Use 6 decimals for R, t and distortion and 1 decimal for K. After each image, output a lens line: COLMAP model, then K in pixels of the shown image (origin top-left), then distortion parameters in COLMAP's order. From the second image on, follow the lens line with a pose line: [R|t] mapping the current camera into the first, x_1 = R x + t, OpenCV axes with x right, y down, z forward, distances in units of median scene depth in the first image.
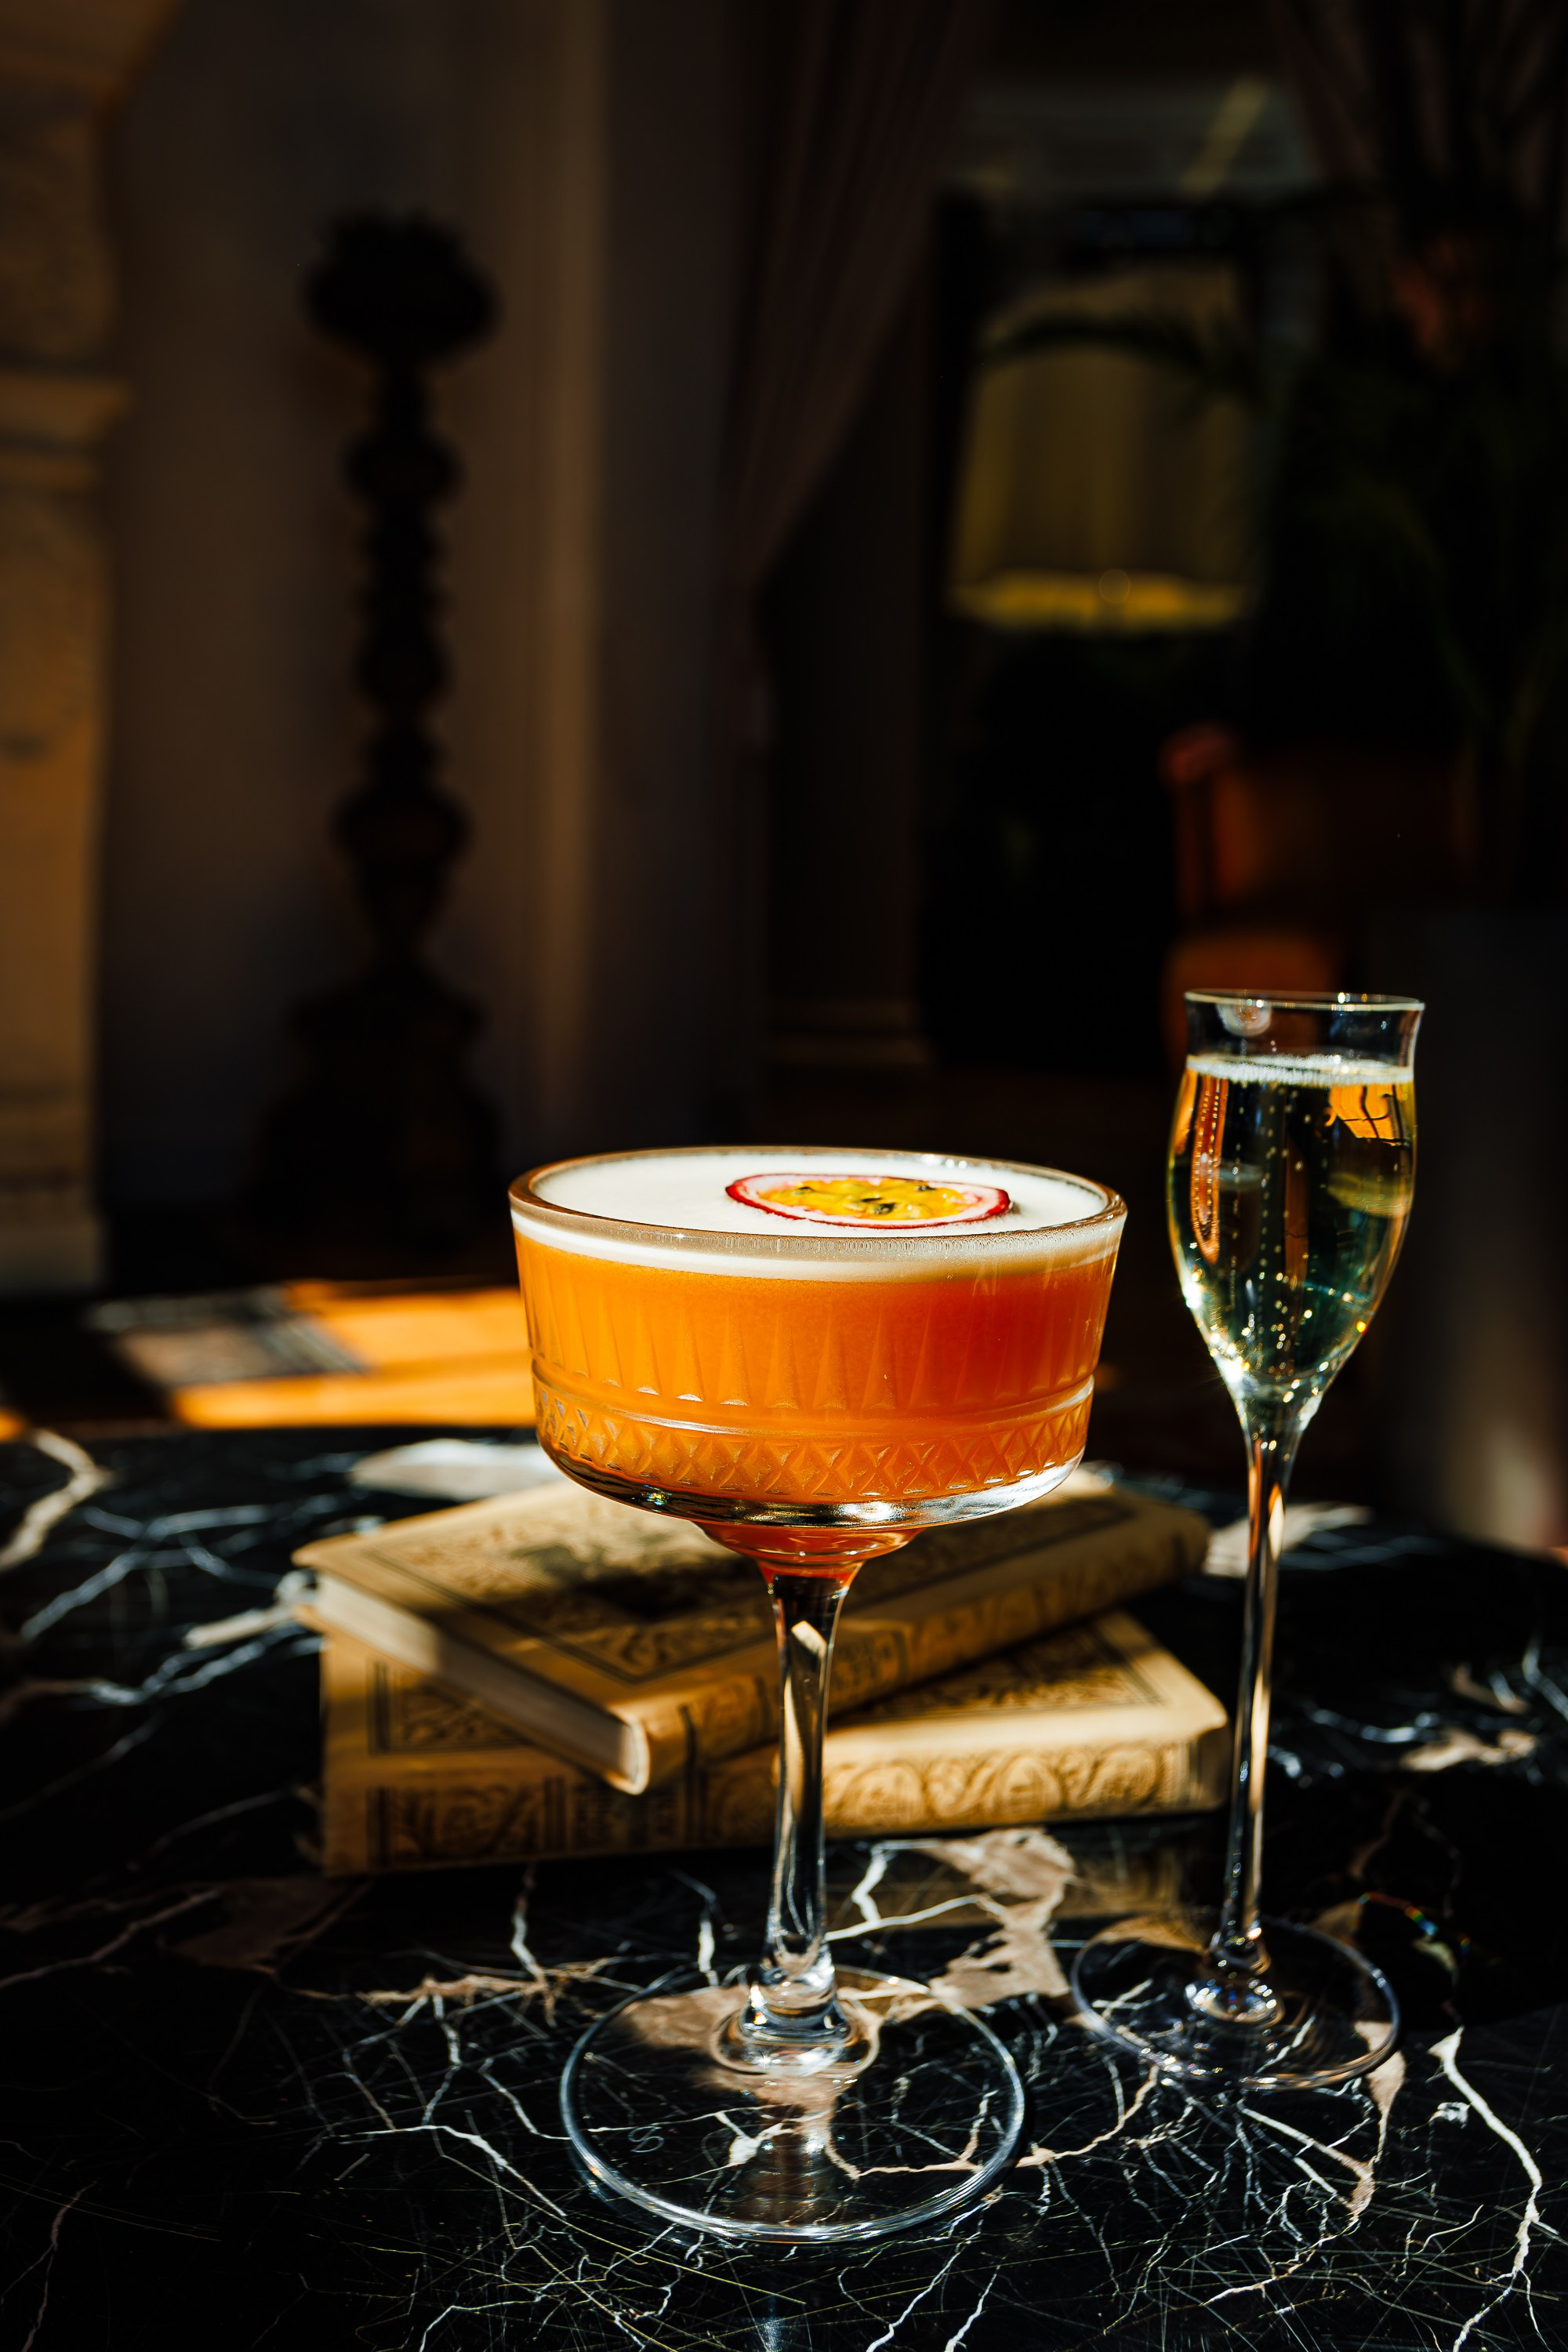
lens RADIAL K [[2496.5, 0, 784.0], [0, 2496.5, 1176.0], [0, 0, 1]] dist [-0.038938, 0.125814]
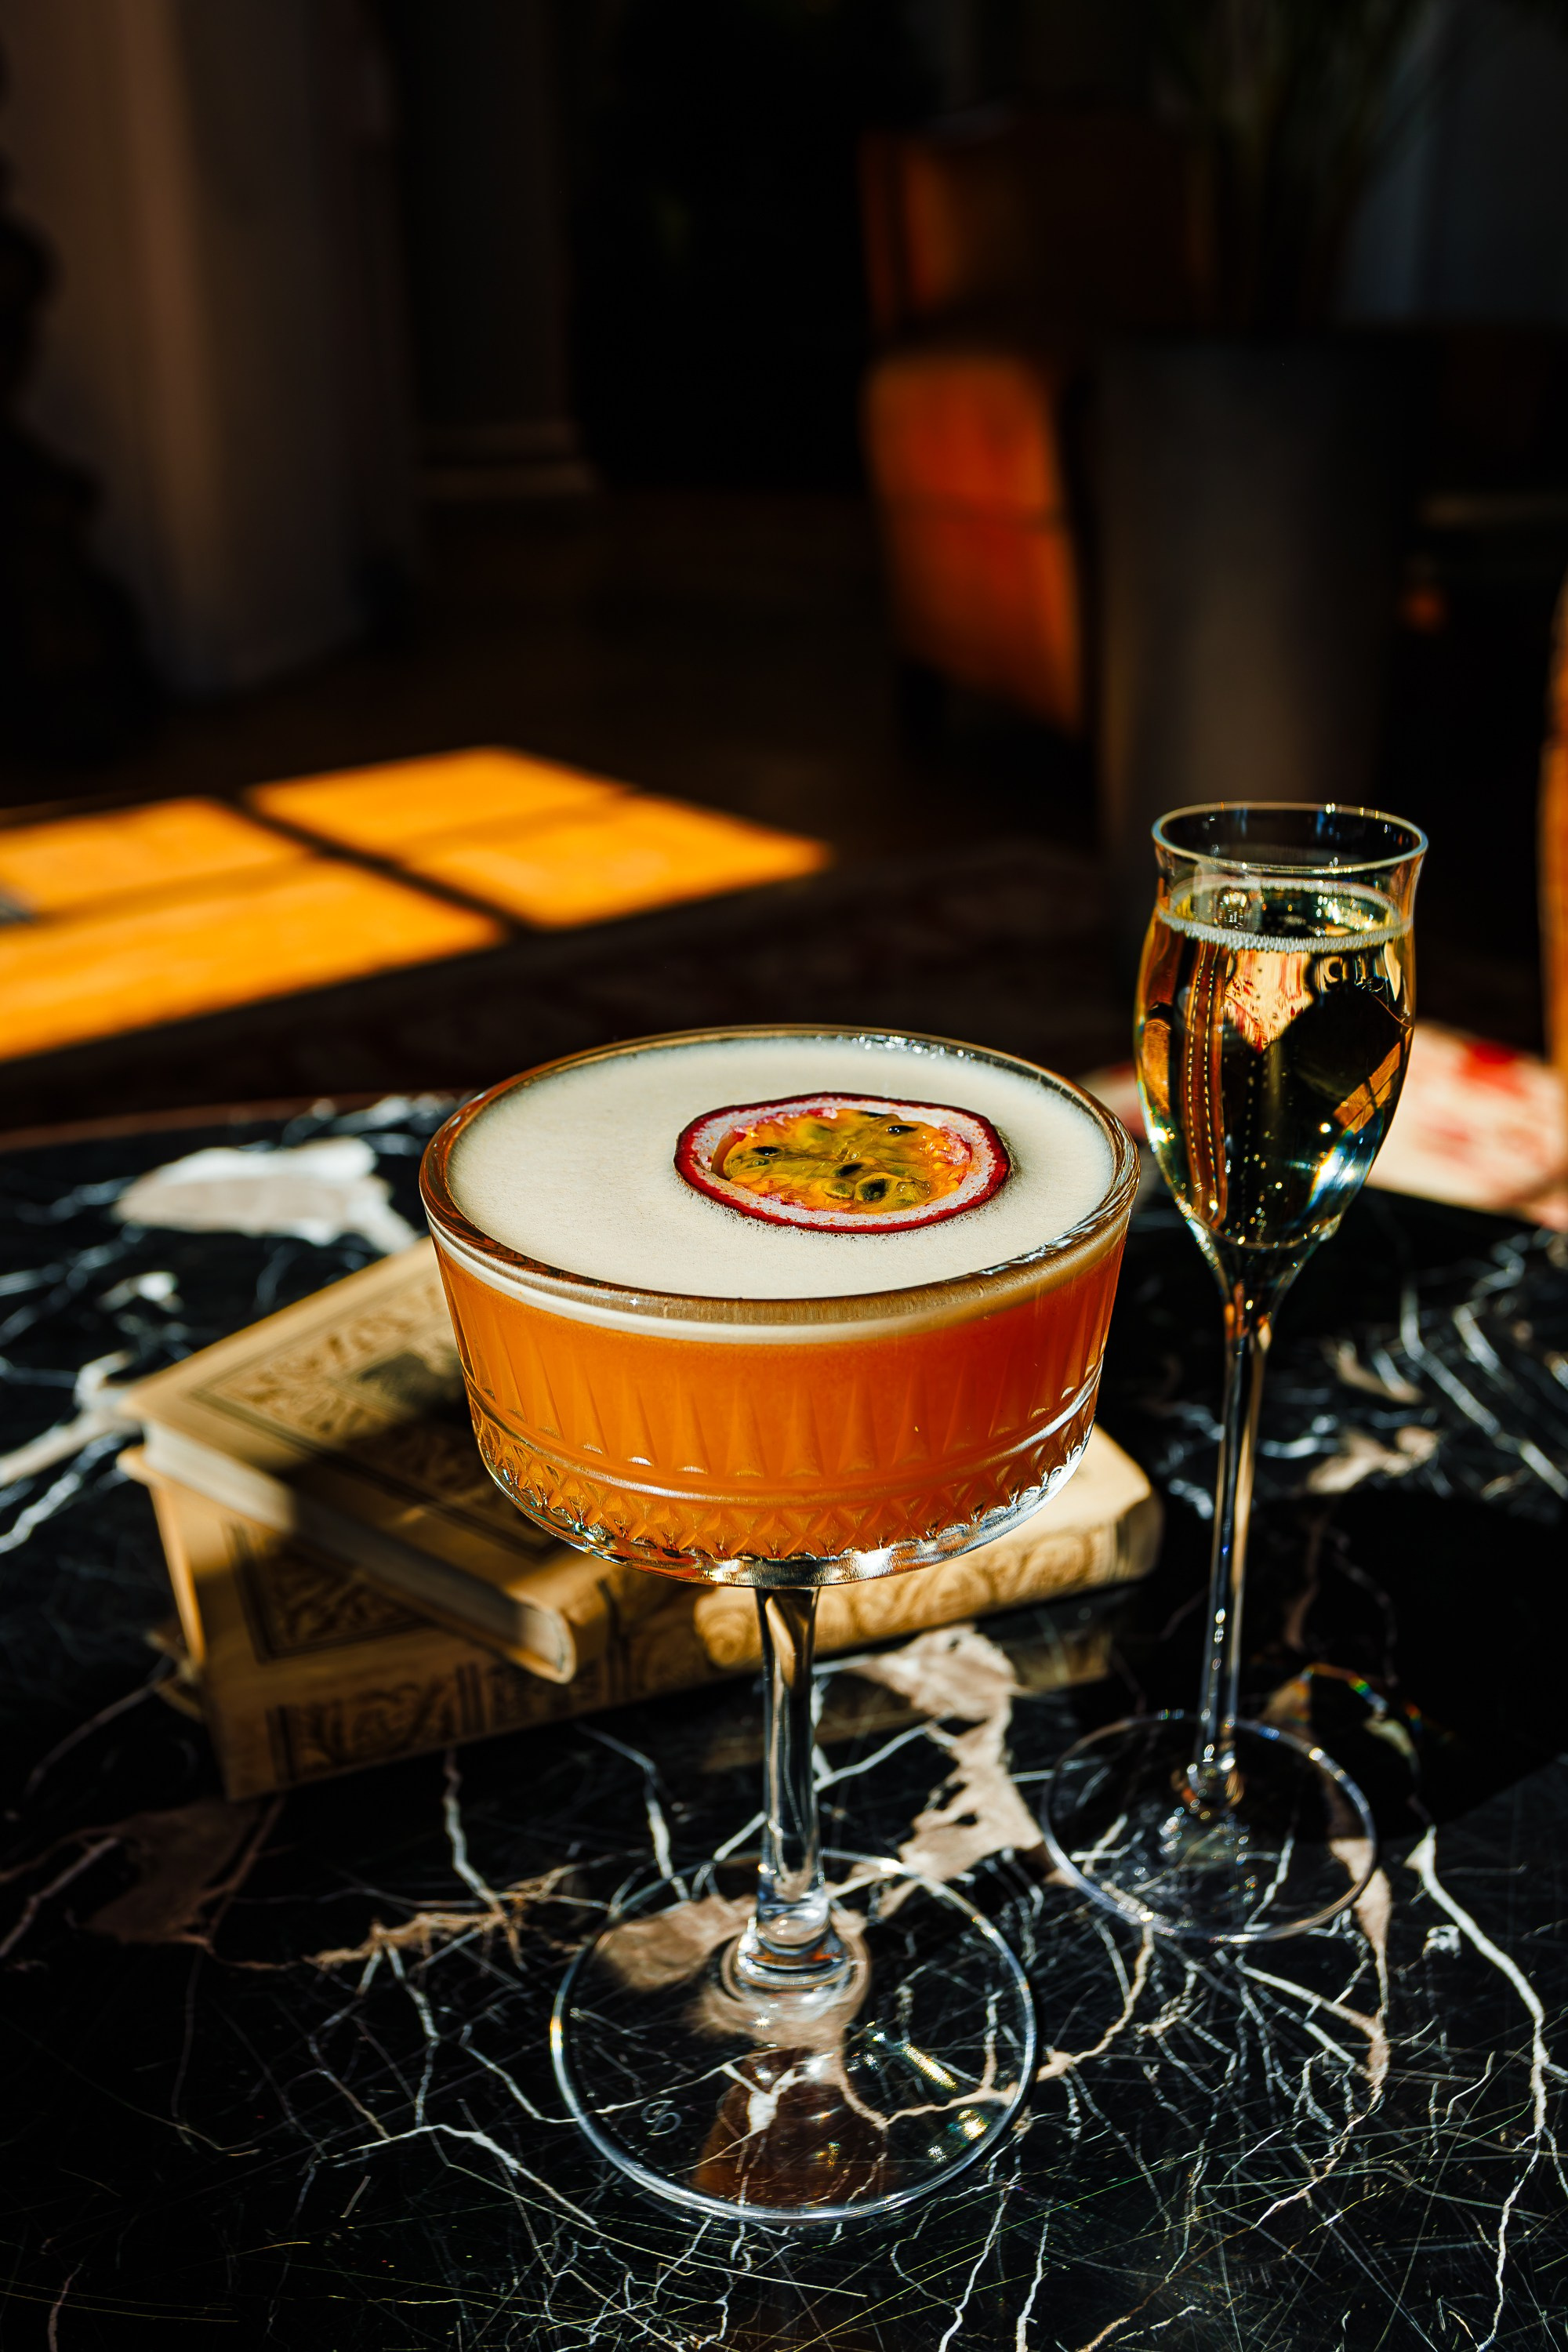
lens RADIAL K [[2496.5, 0, 784.0], [0, 2496.5, 1176.0], [0, 0, 1]] dist [-0.038938, 0.125814]
pose [[0.984048, -0.104949, 0.143652, -0.100512], [0.058951, 0.954203, 0.293293, -0.217991], [-0.167854, -0.280146, 0.945168, 0.177126]]
